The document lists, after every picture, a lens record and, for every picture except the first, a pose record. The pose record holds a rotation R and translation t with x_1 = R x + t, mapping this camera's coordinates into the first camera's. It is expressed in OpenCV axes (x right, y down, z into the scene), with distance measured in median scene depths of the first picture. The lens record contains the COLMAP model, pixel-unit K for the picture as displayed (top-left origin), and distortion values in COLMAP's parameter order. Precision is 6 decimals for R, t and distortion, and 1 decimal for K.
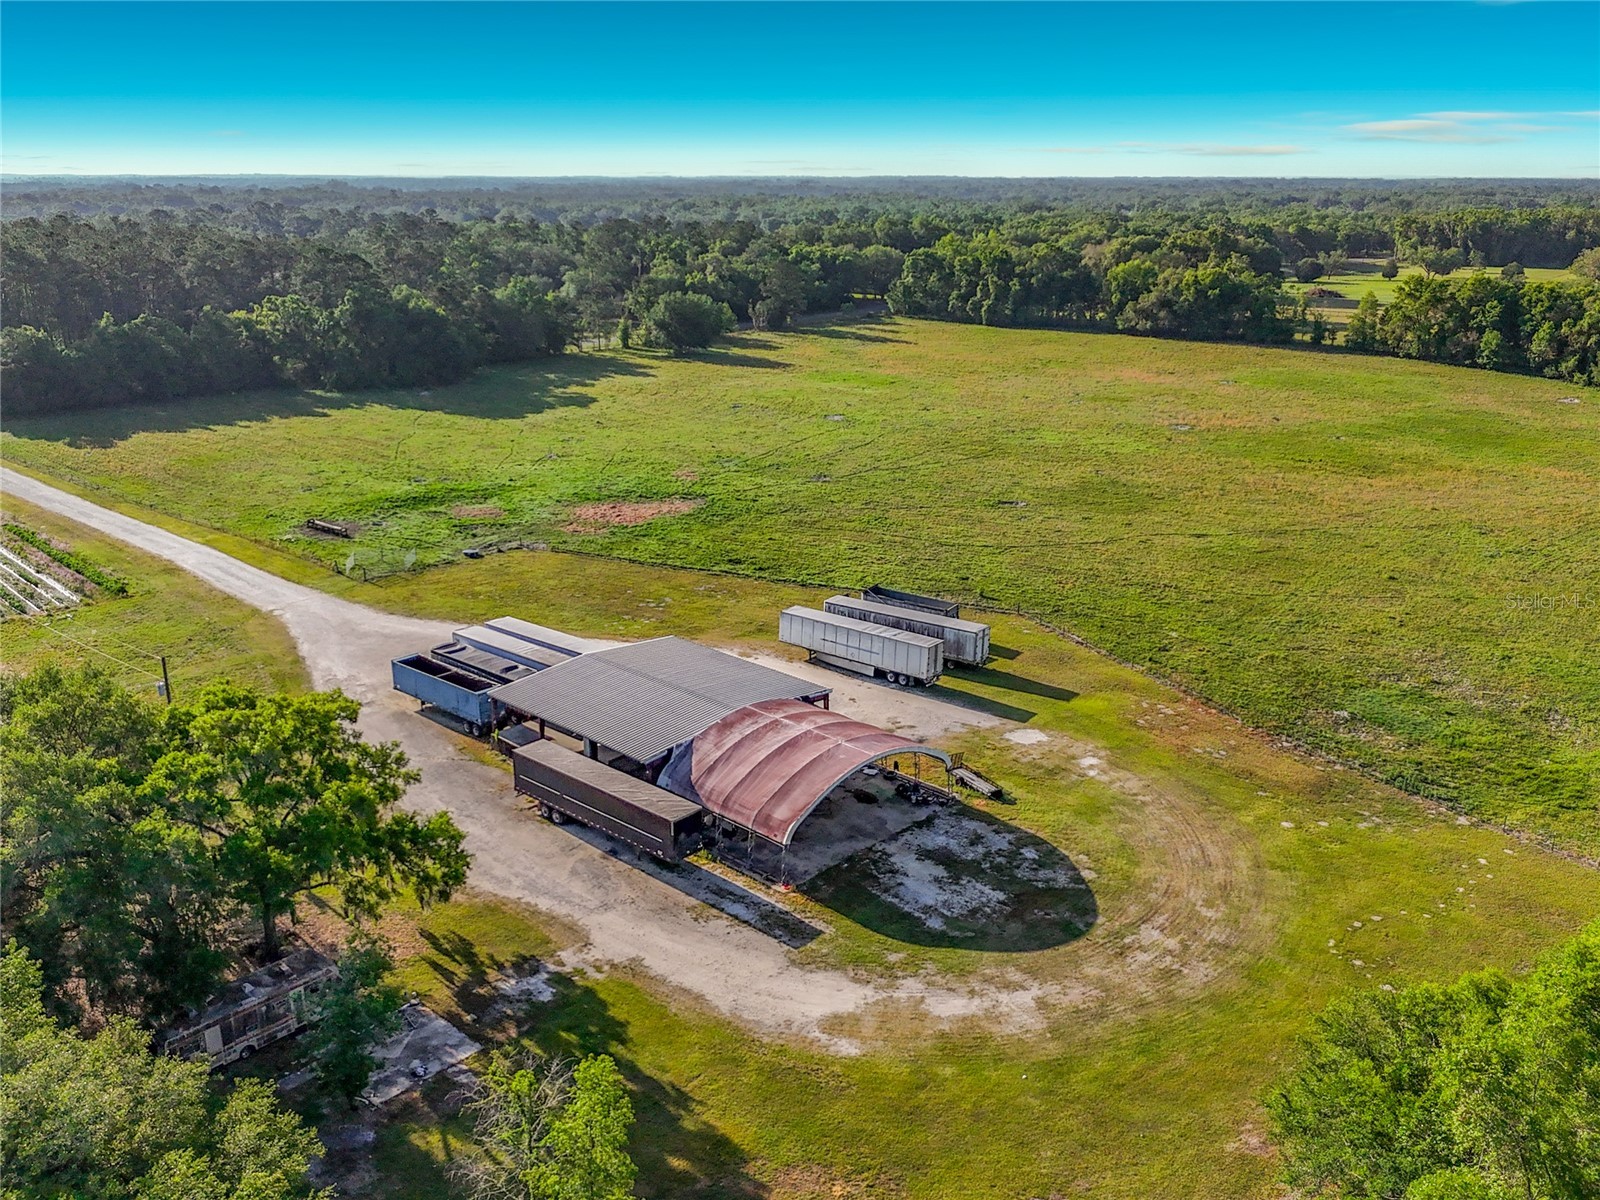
lens RADIAL K [[1382.4, 0, 808.5], [0, 1382.4, 605.0], [0, 0, 1]] dist [0.089397, -0.241833]
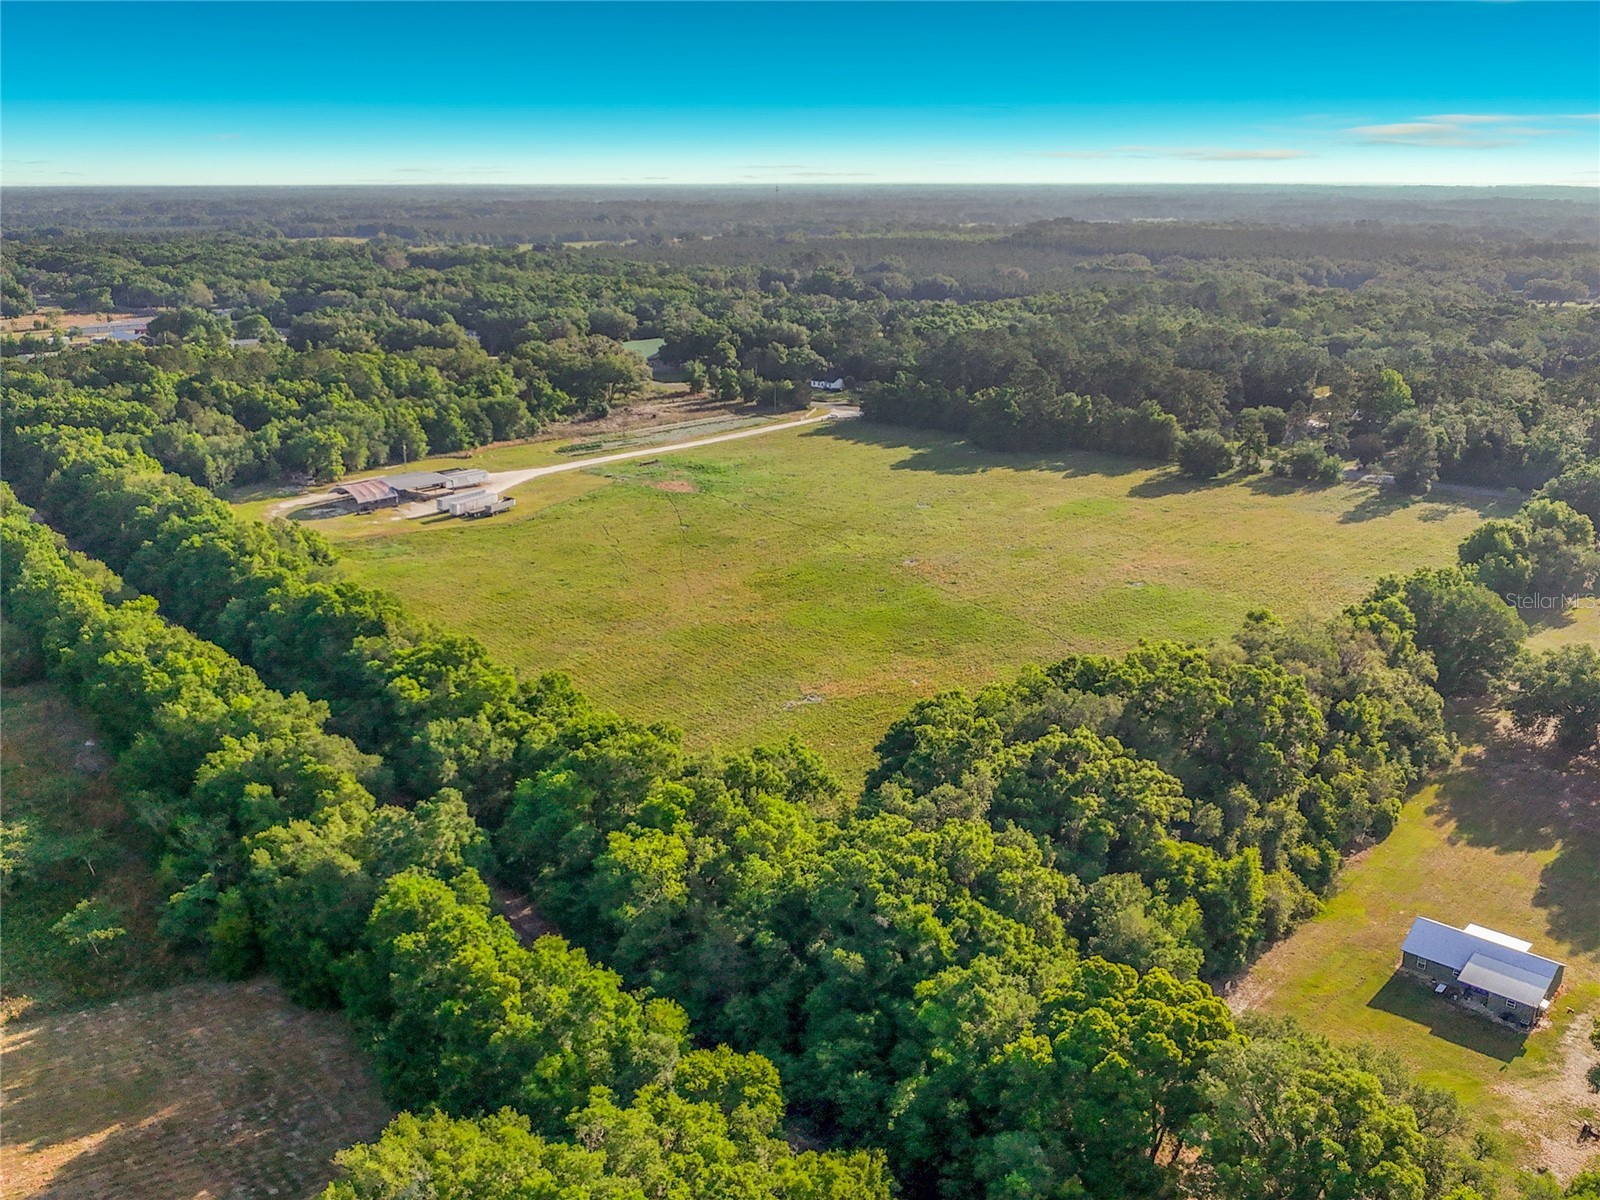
lens RADIAL K [[1365.3, 0, 800.0], [0, 1365.3, 600.0], [0, 0, 1]] dist [0.070411, -0.135526]
pose [[0.026421, 0.291569, -0.956185, 3.219402], [-0.302592, 0.913978, 0.270337, -0.871560], [0.952754, 0.282191, 0.112375, 1.482809]]
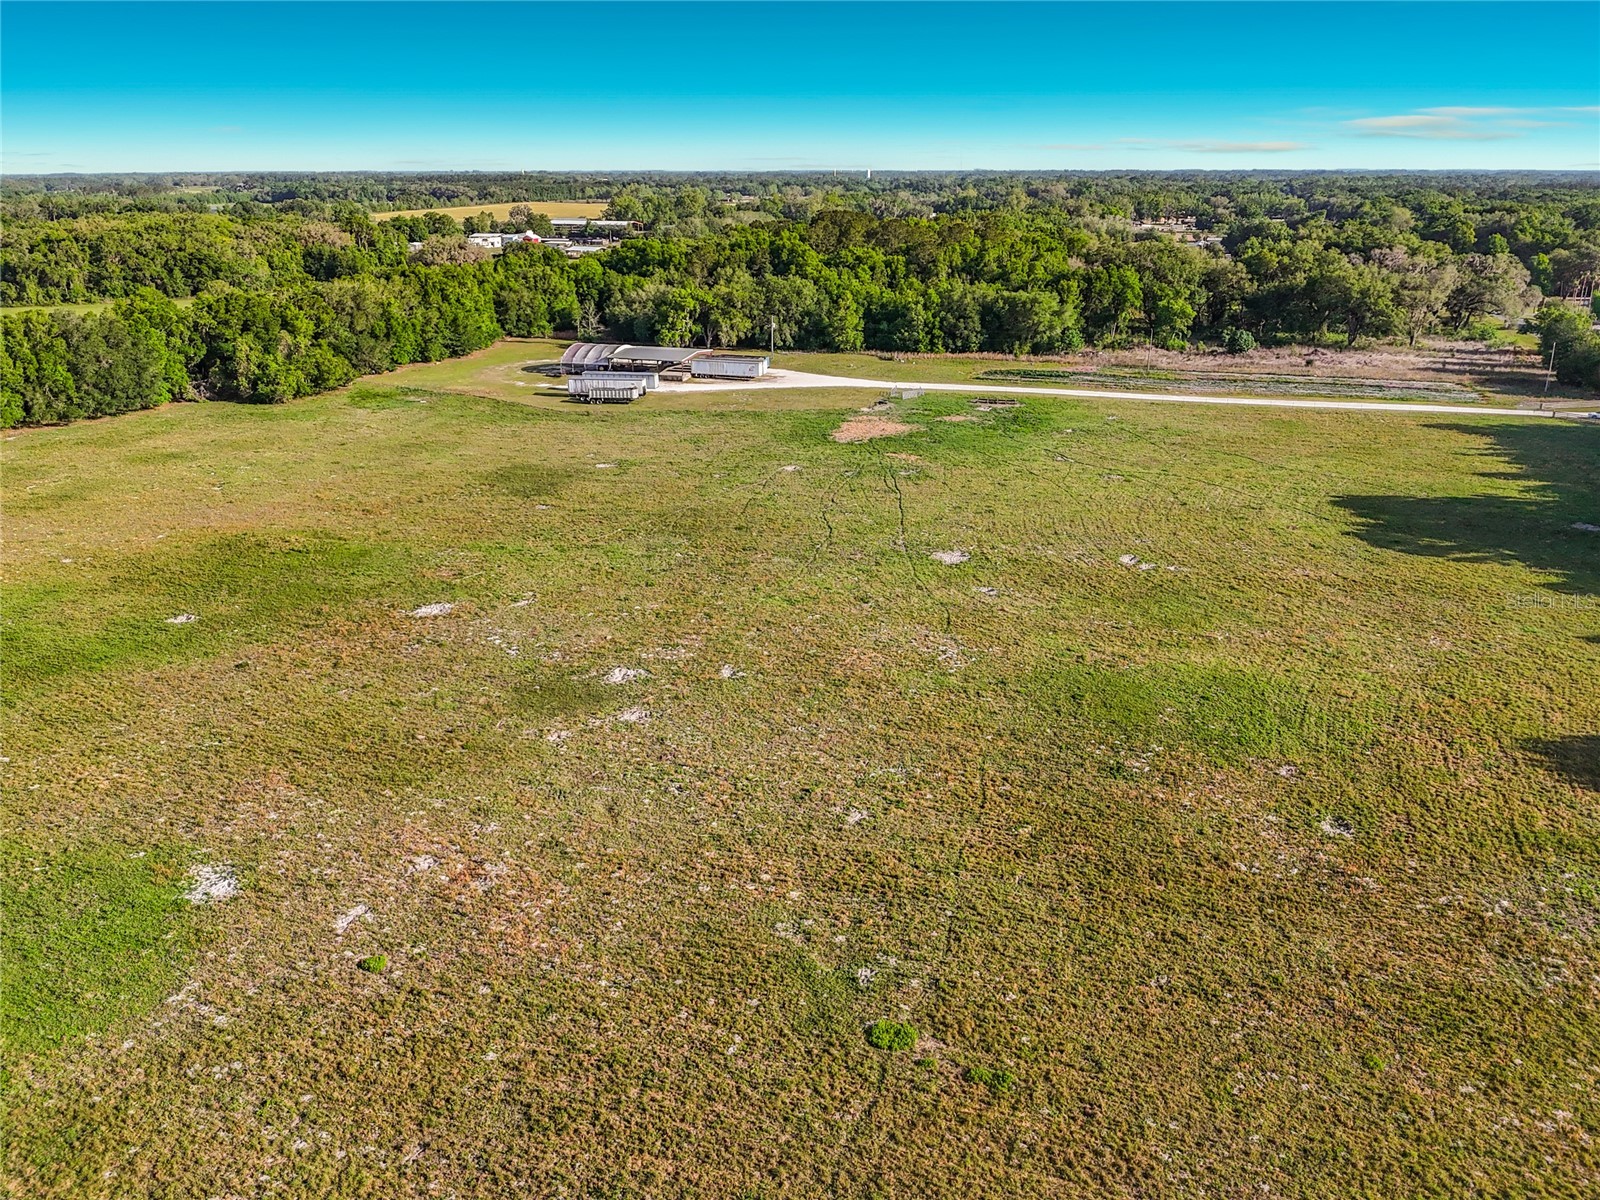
lens RADIAL K [[1221.1, 0, 800.0], [0, 1221.1, 600.0], [0, 0, 1]] dist [0.039058, -0.067923]
pose [[-0.902292, 0.147796, -0.405000, 0.671745], [-0.122467, 0.812838, 0.569470, -0.919313], [0.413365, 0.563428, -0.715317, 2.901931]]
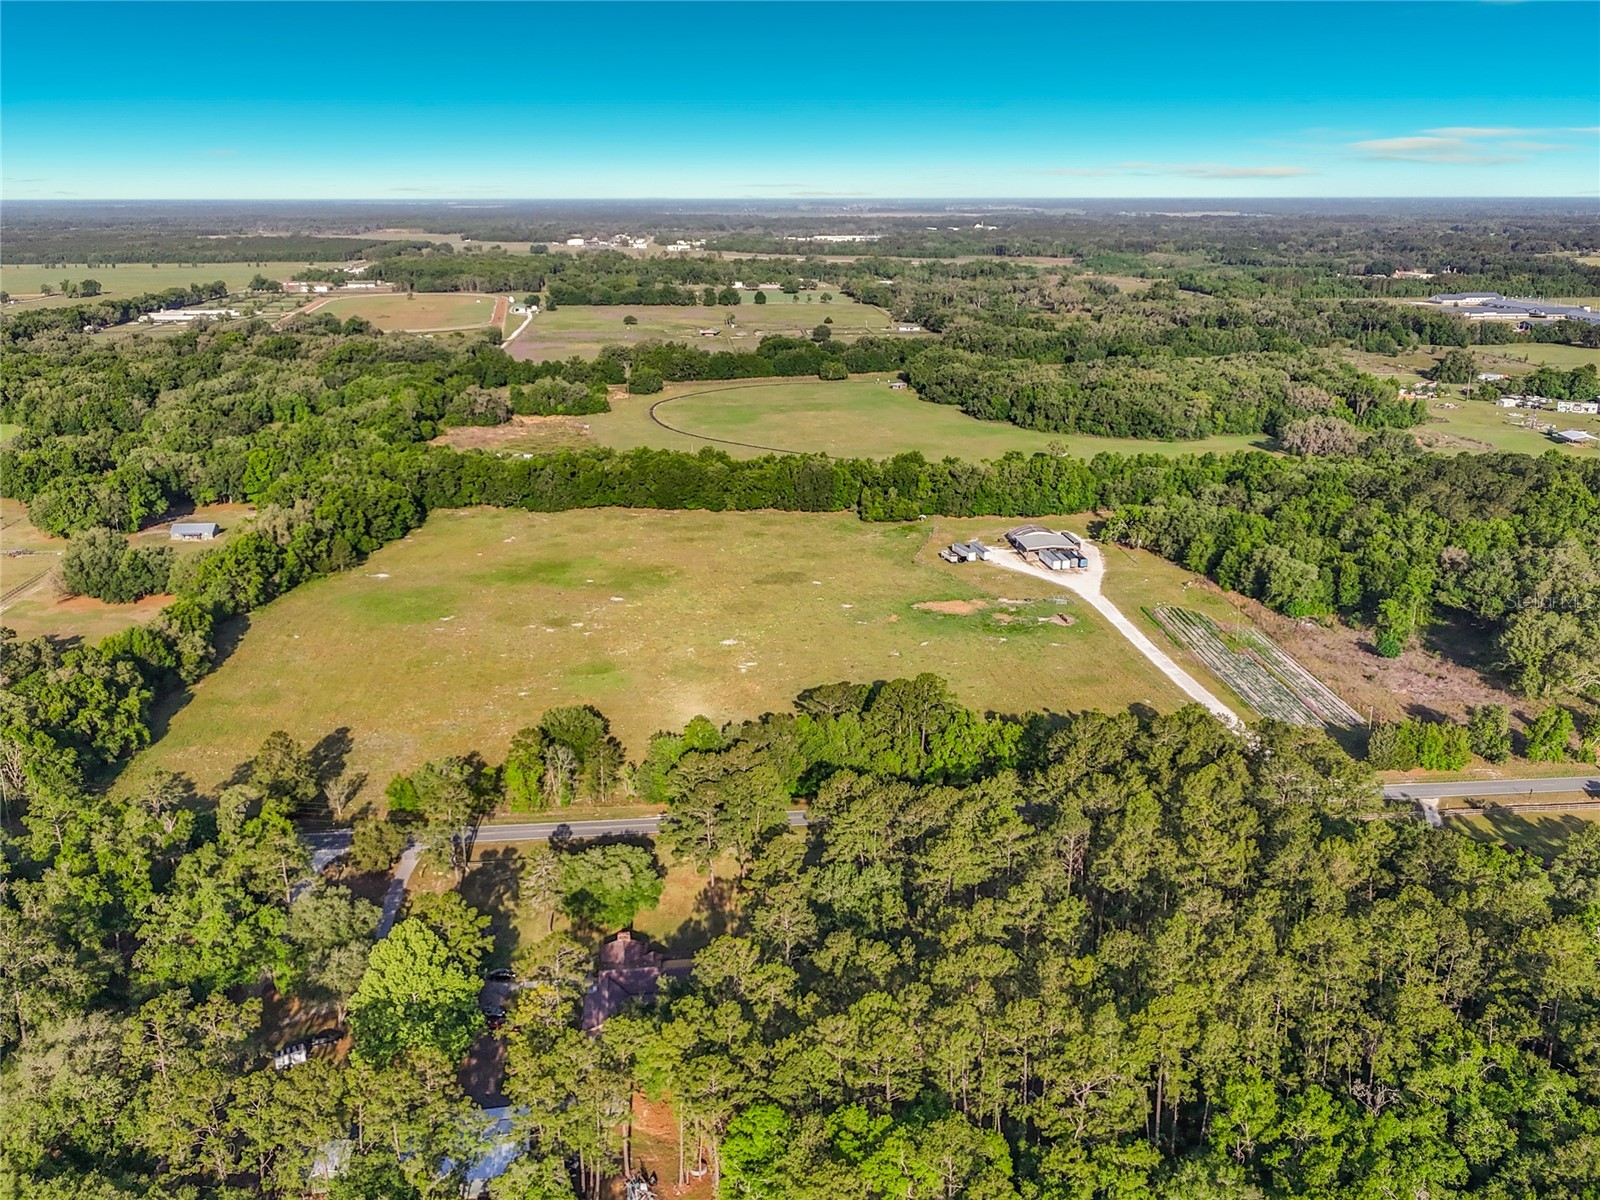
lens RADIAL K [[1365.3, 0, 800.0], [0, 1365.3, 600.0], [0, 0, 1]] dist [0.070411, -0.135526]
pose [[-0.752272, -0.182744, 0.633002, -2.180820], [0.198532, 0.853234, 0.482262, -1.930946], [-0.628229, 0.488464, -0.605583, 3.917078]]
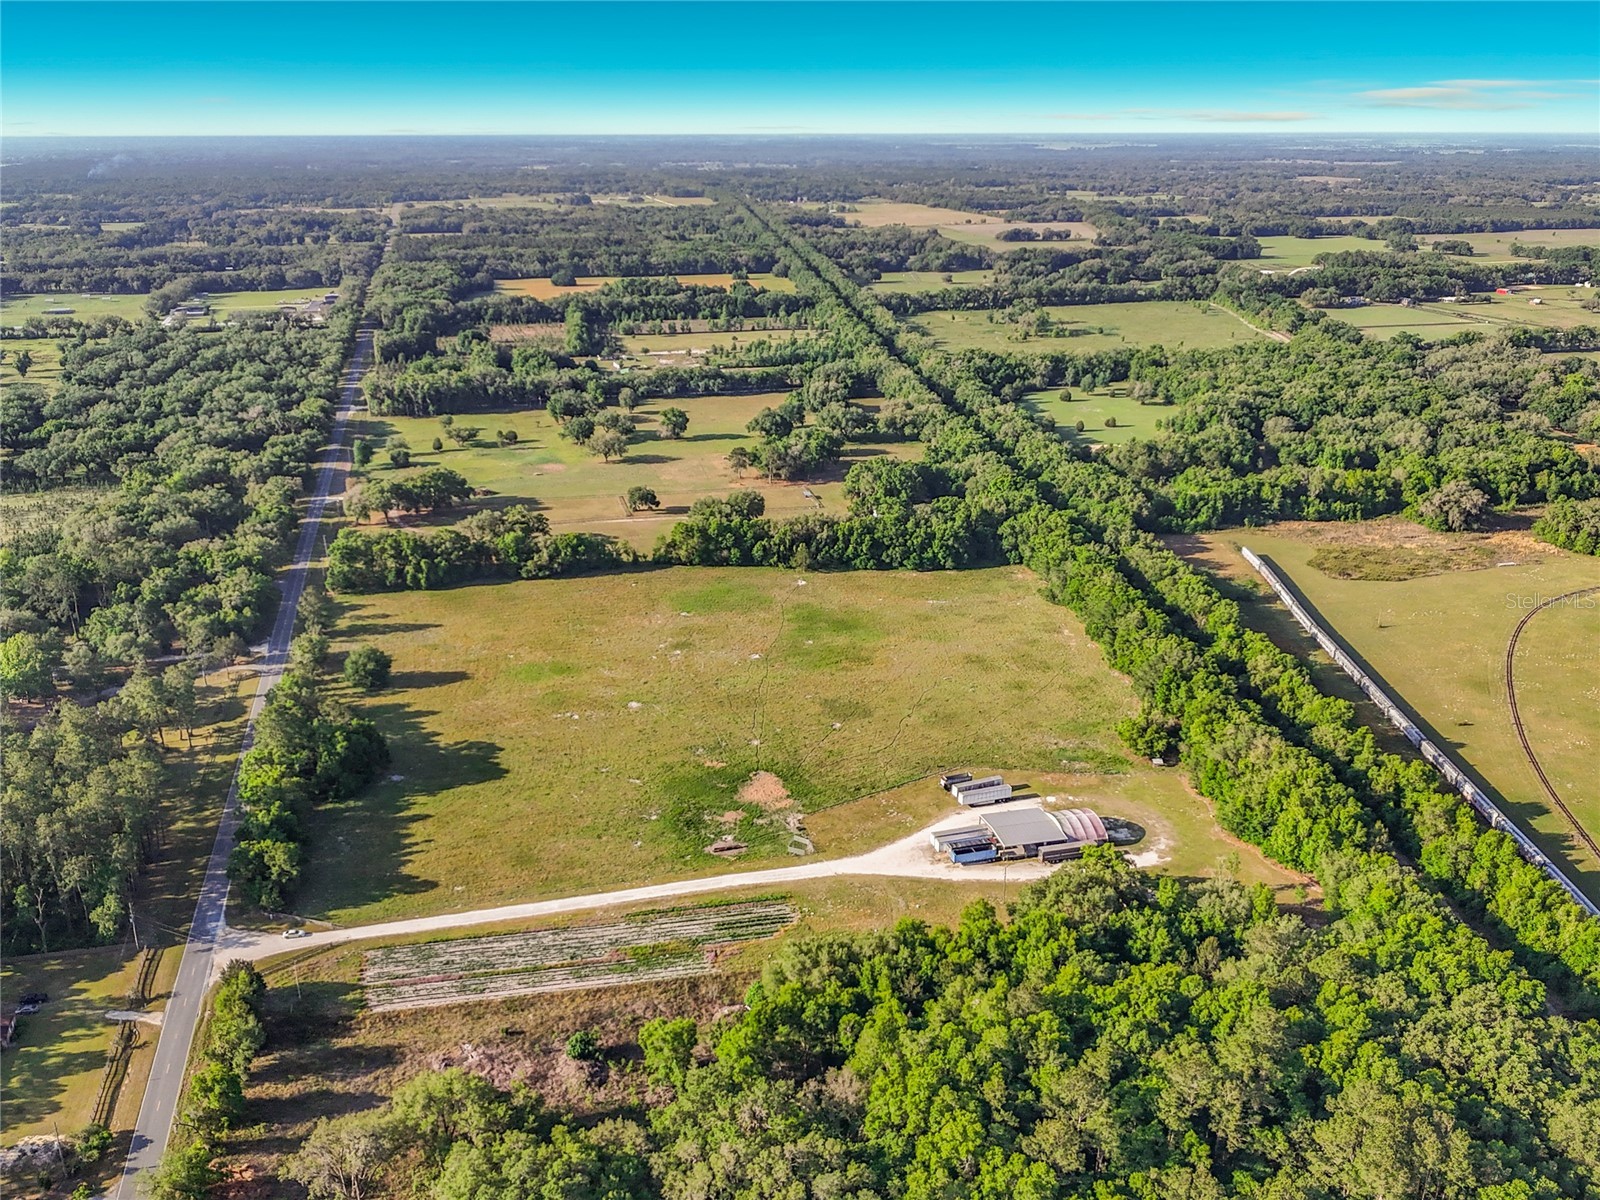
lens RADIAL K [[1365.3, 0, 800.0], [0, 1365.3, 600.0], [0, 0, 1]] dist [0.070411, -0.135526]
pose [[0.530897, -0.272065, 0.802576, -2.714526], [0.245046, 0.955891, 0.161942, -1.062723], [-0.811234, 0.110694, 0.574148, -0.550220]]
